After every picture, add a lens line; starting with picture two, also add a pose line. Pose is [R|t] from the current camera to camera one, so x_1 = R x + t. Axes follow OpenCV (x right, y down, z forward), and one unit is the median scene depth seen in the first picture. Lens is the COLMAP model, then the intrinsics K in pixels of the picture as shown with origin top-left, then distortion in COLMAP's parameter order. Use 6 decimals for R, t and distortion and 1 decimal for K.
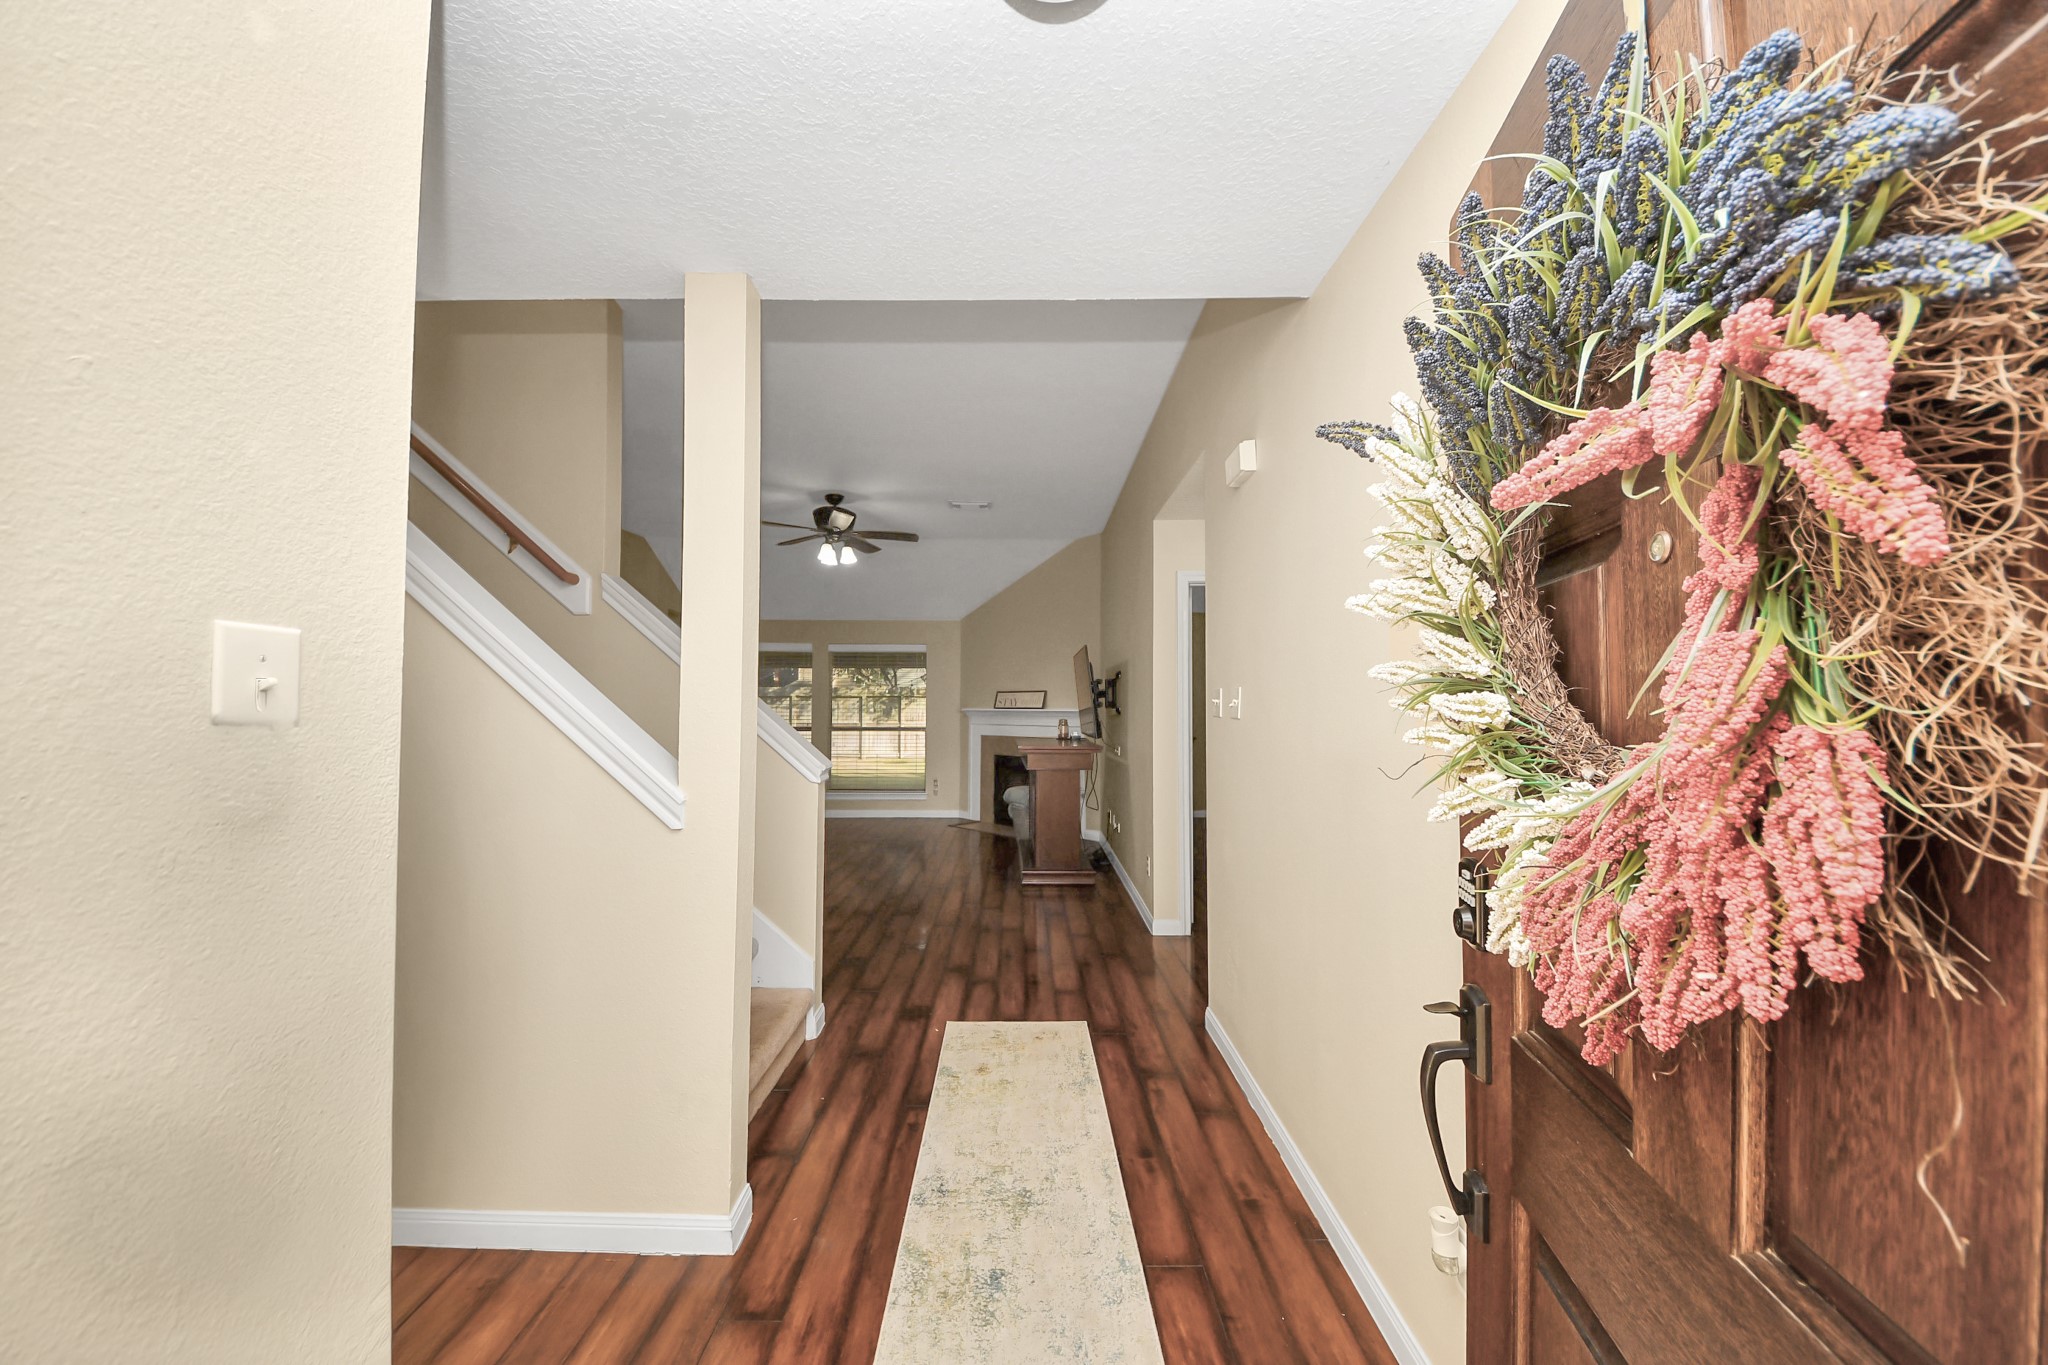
lens RADIAL K [[717.7, 0, 1024.0], [0, 717.7, 682.5], [0, 0, 1]] dist [0.000347, 0.000022]
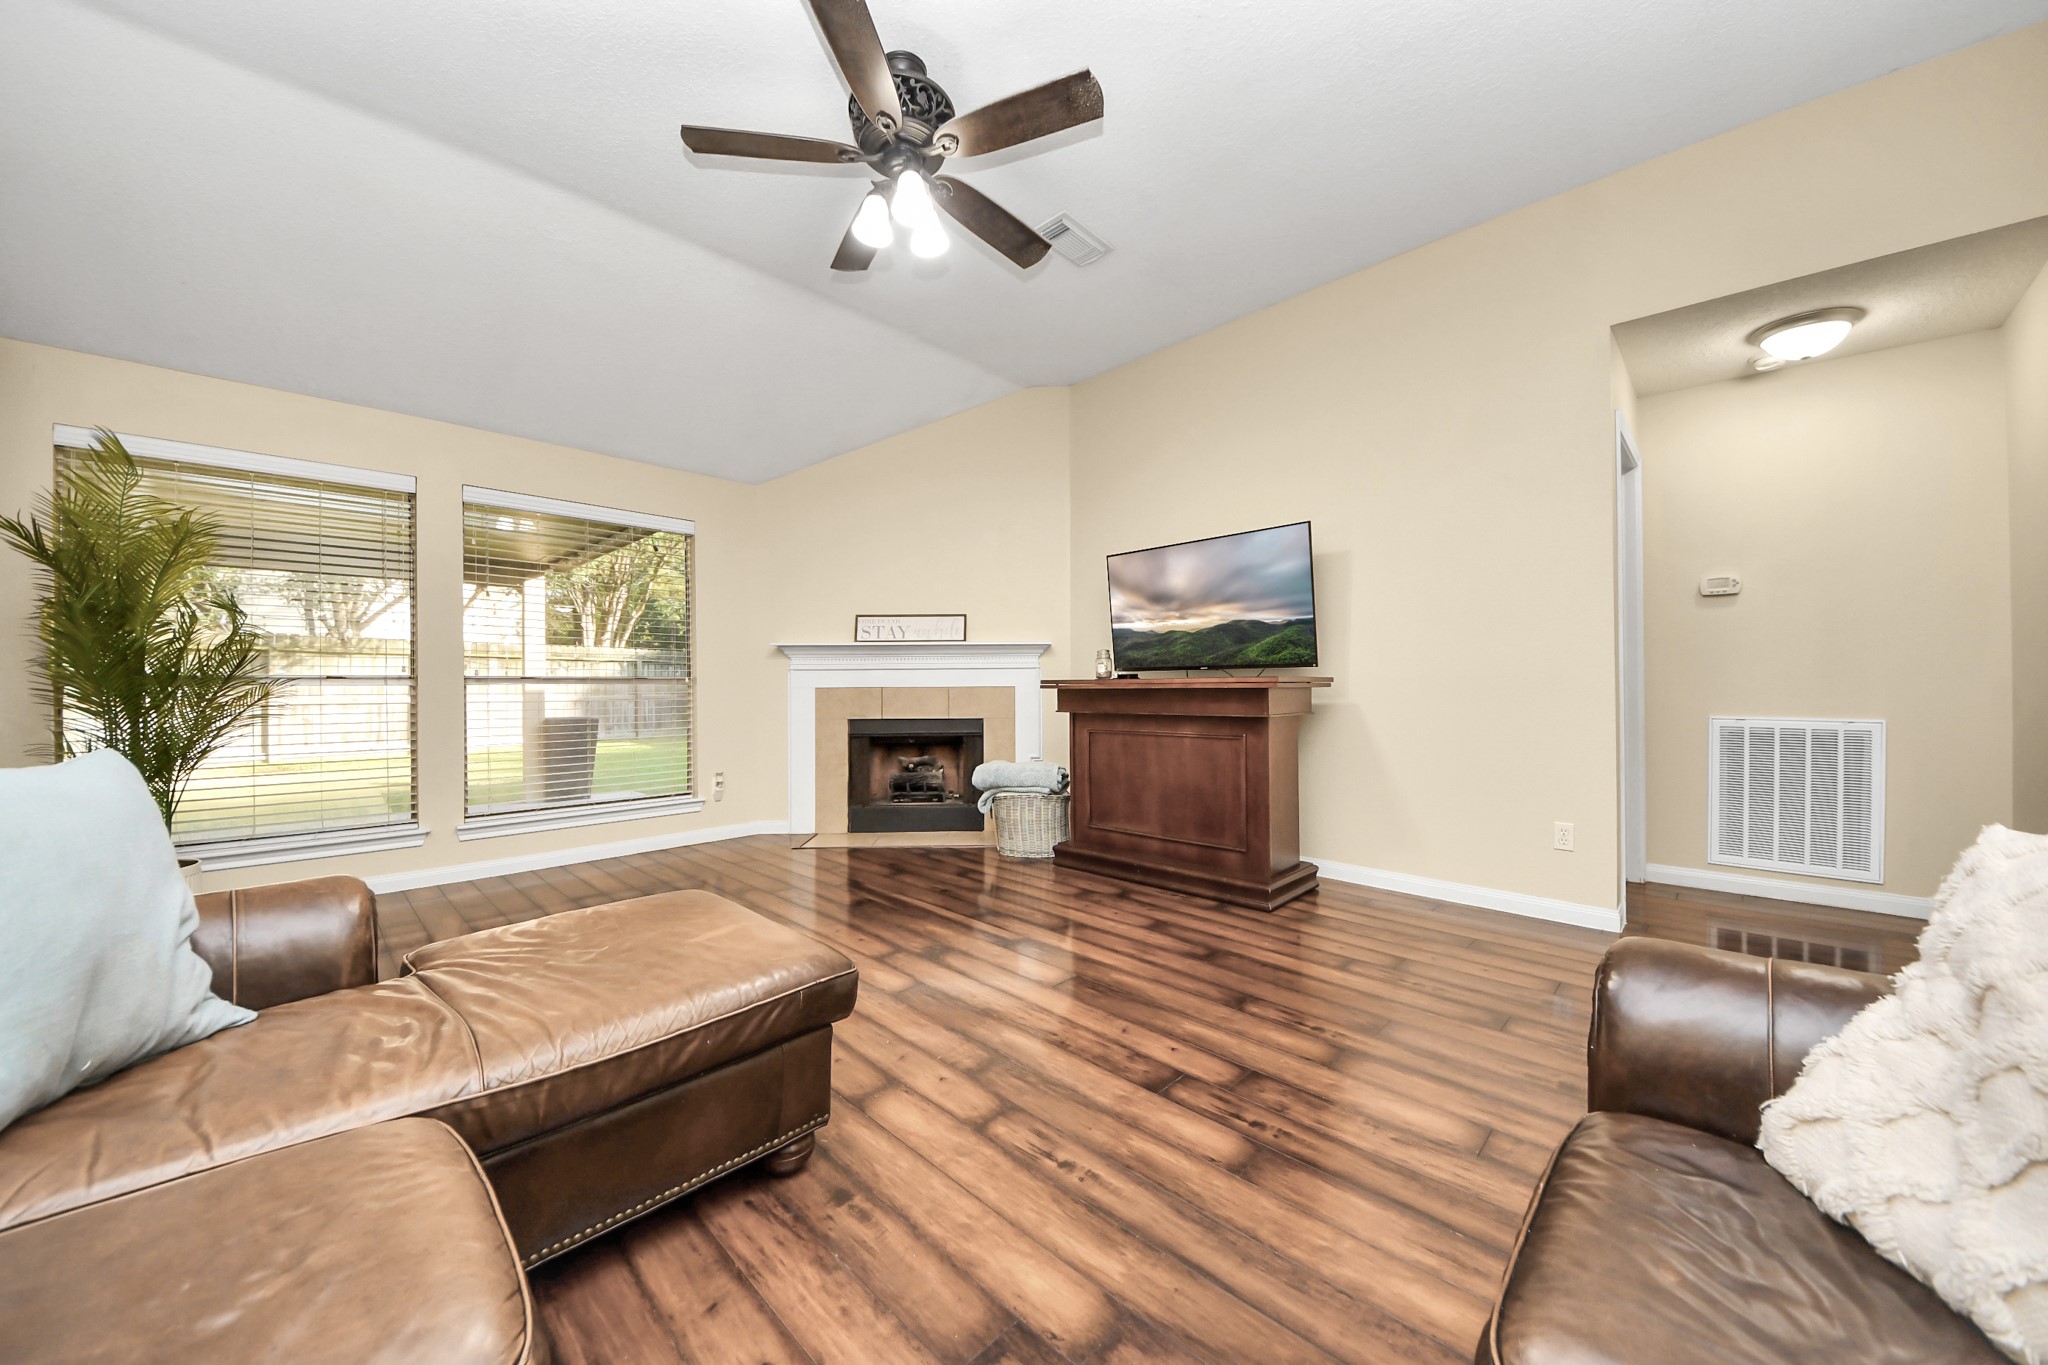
lens RADIAL K [[695.1, 0, 1024.0], [0, 695.1, 682.5], [0, 0, 1]] dist [0.000685, 0.000017]
pose [[0.686607, -0.008716, 0.726977, -0.534377], [-0.014380, 0.999570, 0.025566, 0.075334], [-0.726887, -0.028008, 0.686186, 0.706776]]
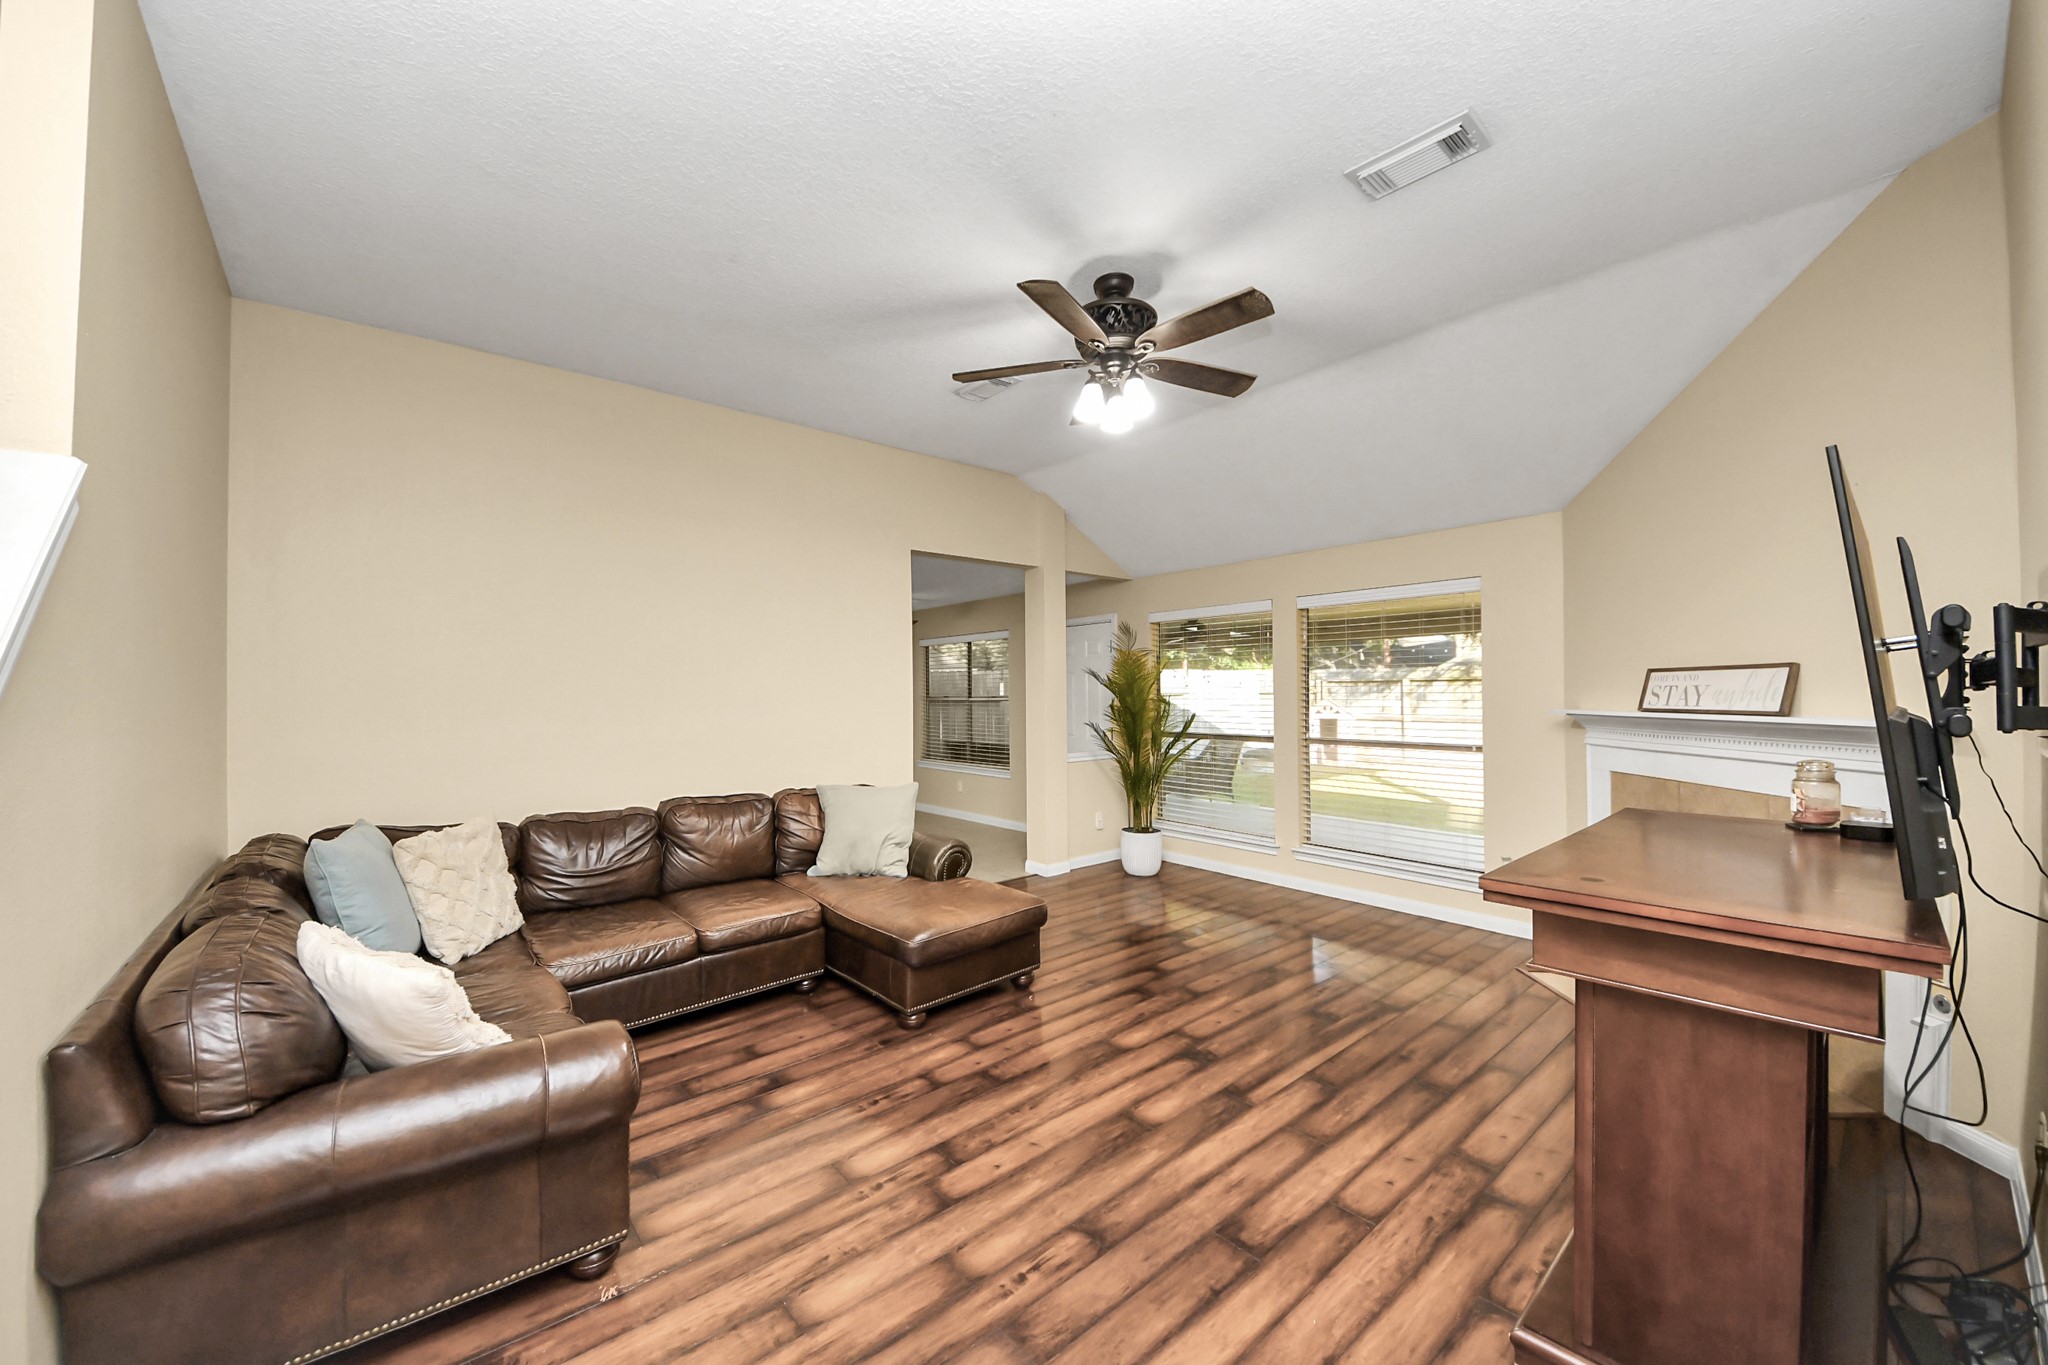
lens RADIAL K [[791.4, 0, 1032.1], [0, 791.4, 684.8], [0, 0, 1]] dist [0.006141, -0.000161]
pose [[0.661470, -0.018644, -0.749740, 0.102500], [0.036791, 0.999294, 0.007610, 0.006229], [0.749068, -0.032617, 0.661689, 0.626974]]
